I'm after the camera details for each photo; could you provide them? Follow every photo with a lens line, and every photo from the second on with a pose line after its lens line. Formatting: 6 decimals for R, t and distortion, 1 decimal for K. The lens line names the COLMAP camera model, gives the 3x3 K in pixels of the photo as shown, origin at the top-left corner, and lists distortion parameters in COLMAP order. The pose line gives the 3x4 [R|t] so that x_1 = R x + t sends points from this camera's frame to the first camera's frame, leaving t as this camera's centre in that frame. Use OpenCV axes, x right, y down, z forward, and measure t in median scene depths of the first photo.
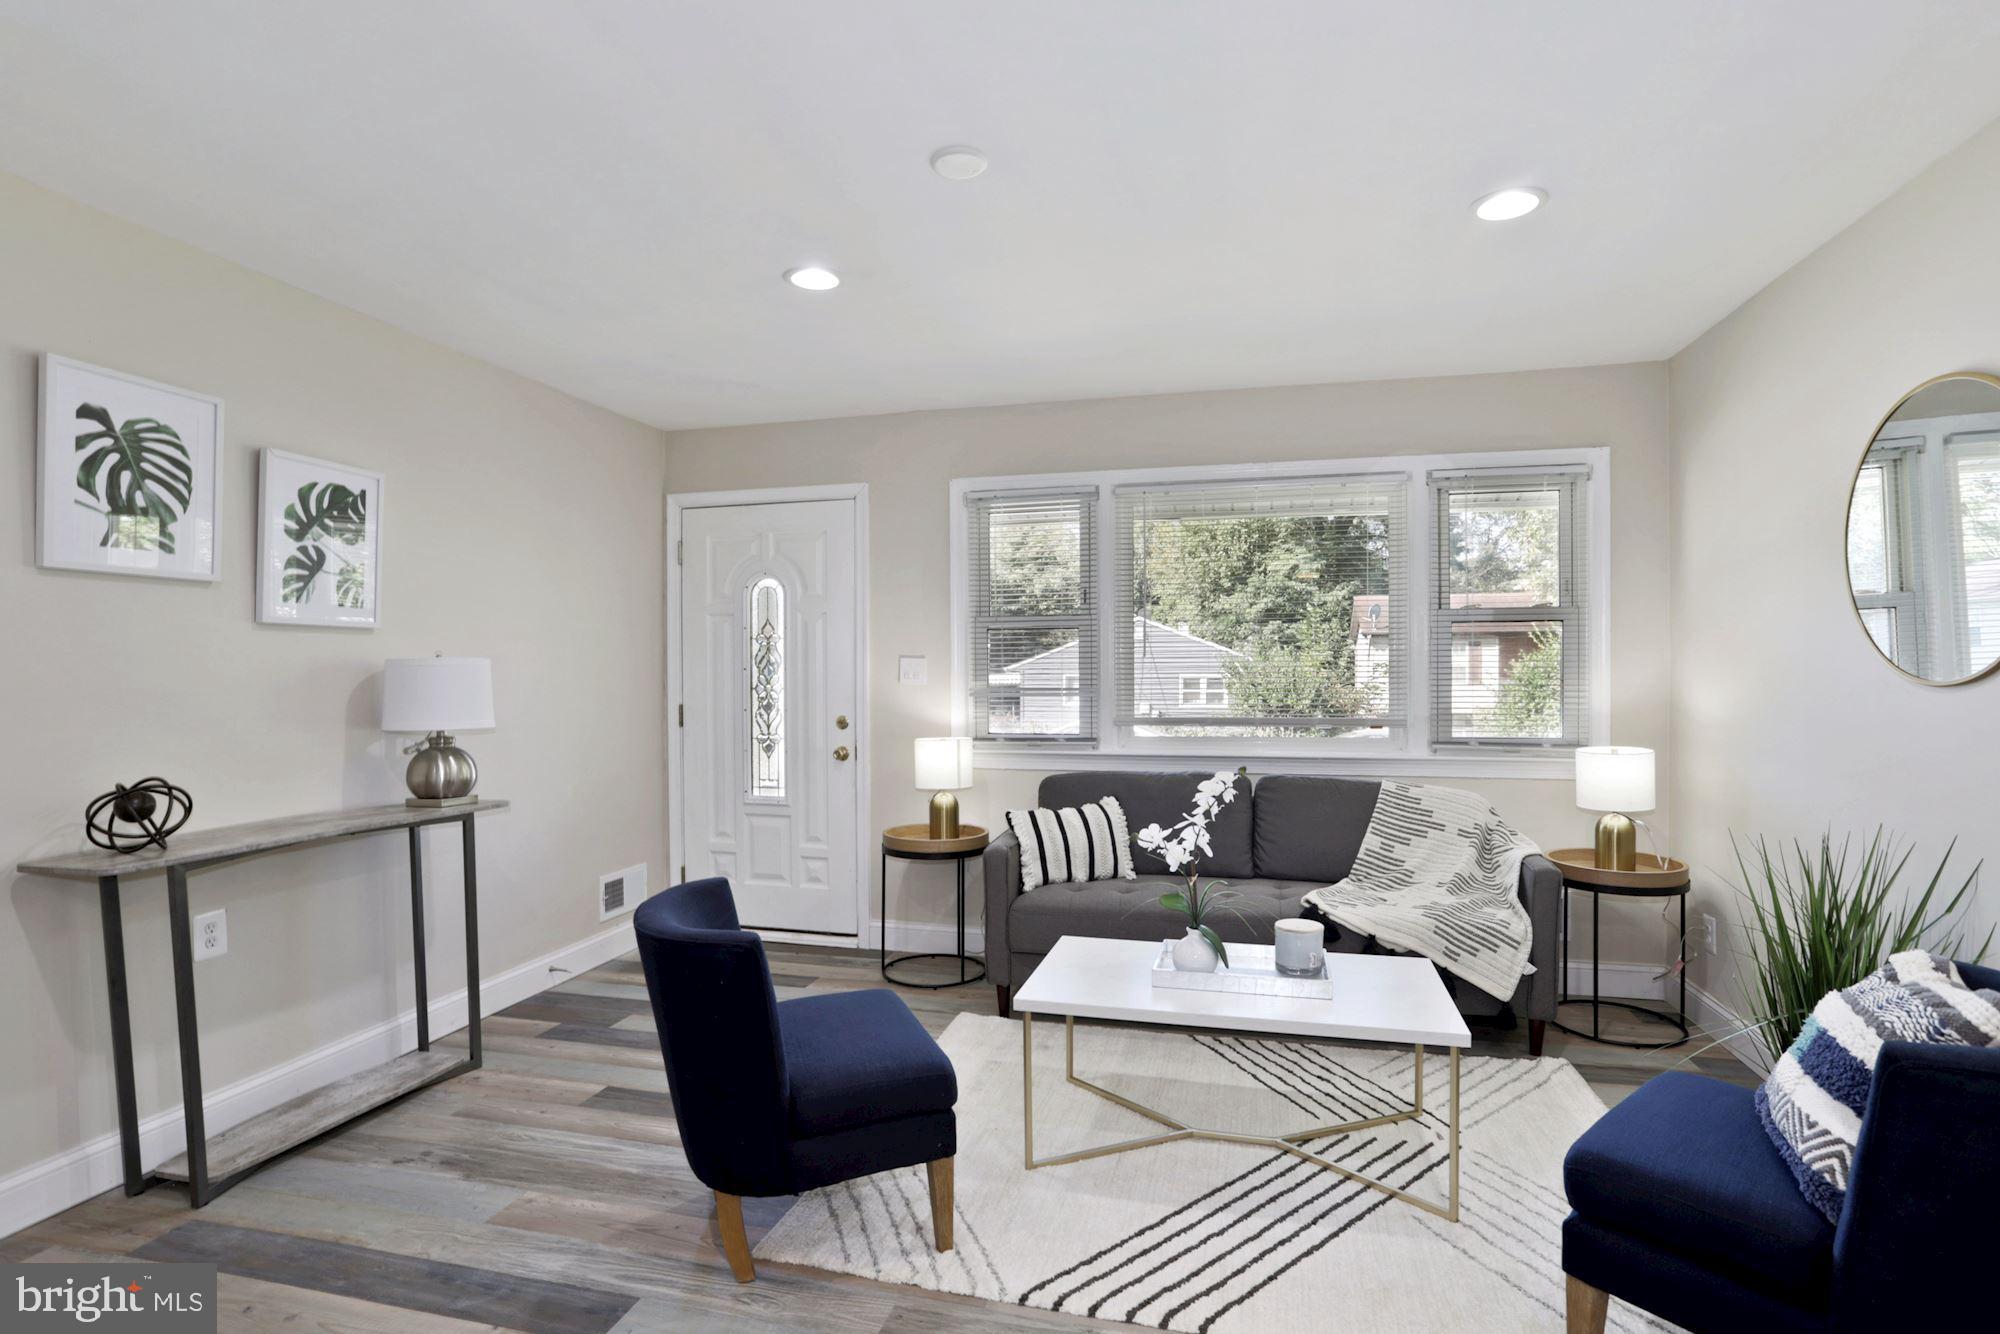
lens RADIAL K [[894.5, 0, 997.1], [0, 894.5, 685.0], [0, 0, 1]] dist [-0.041239, 0.000269]
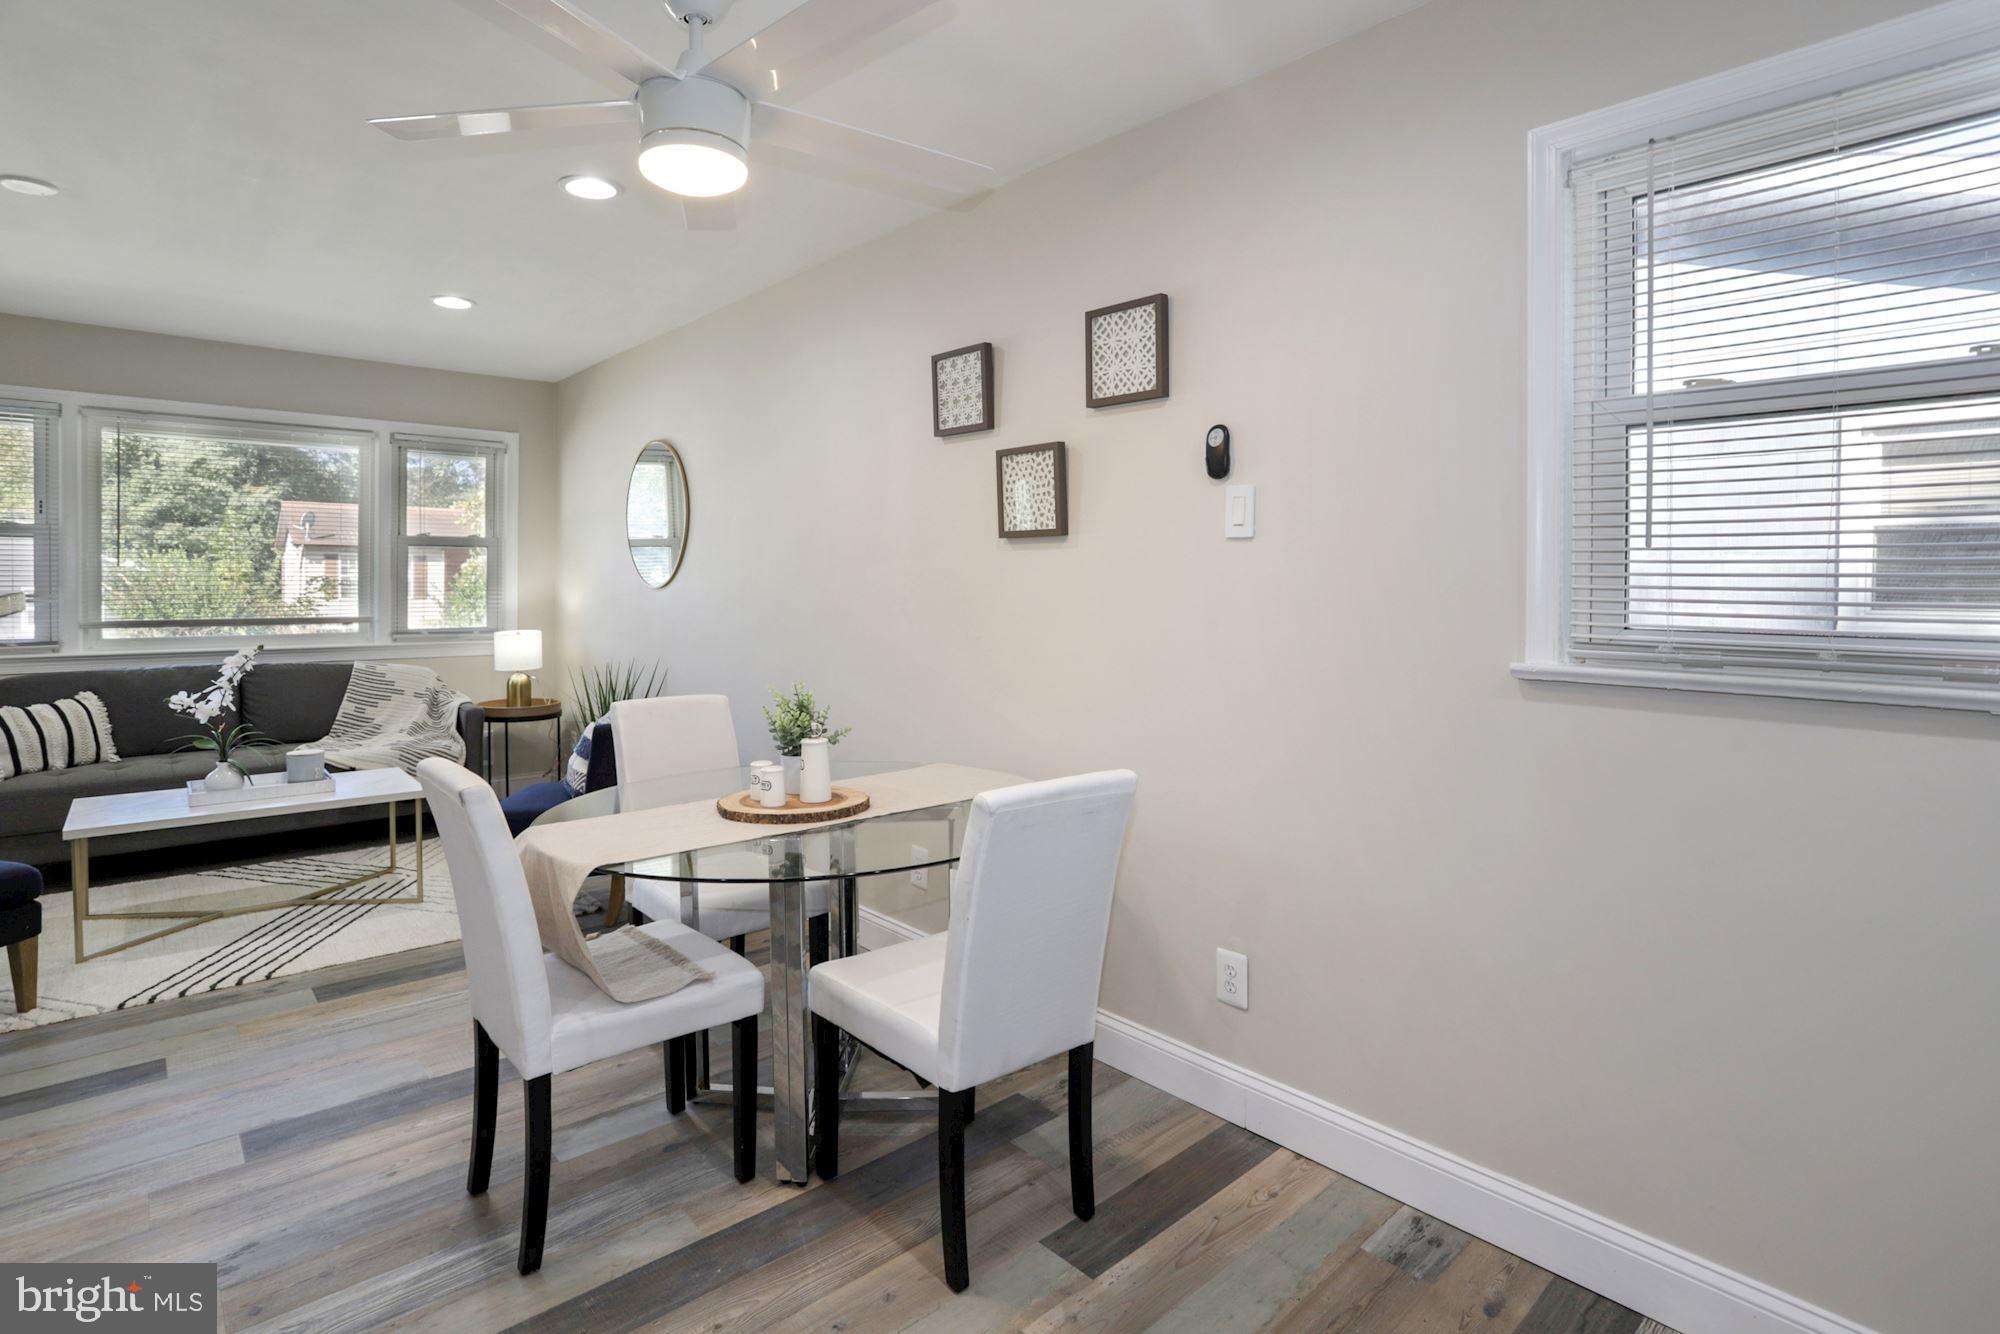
lens RADIAL K [[989.1, 0, 991.1], [0, 989.1, 592.8], [0, 0, 1]] dist [-0.000927, 0.001668]
pose [[0.521212, 0.001290, 0.853426, -0.351848], [0.006754, 0.999961, -0.005637, 0.018514], [-0.853400, 0.008702, 0.521184, -0.621907]]
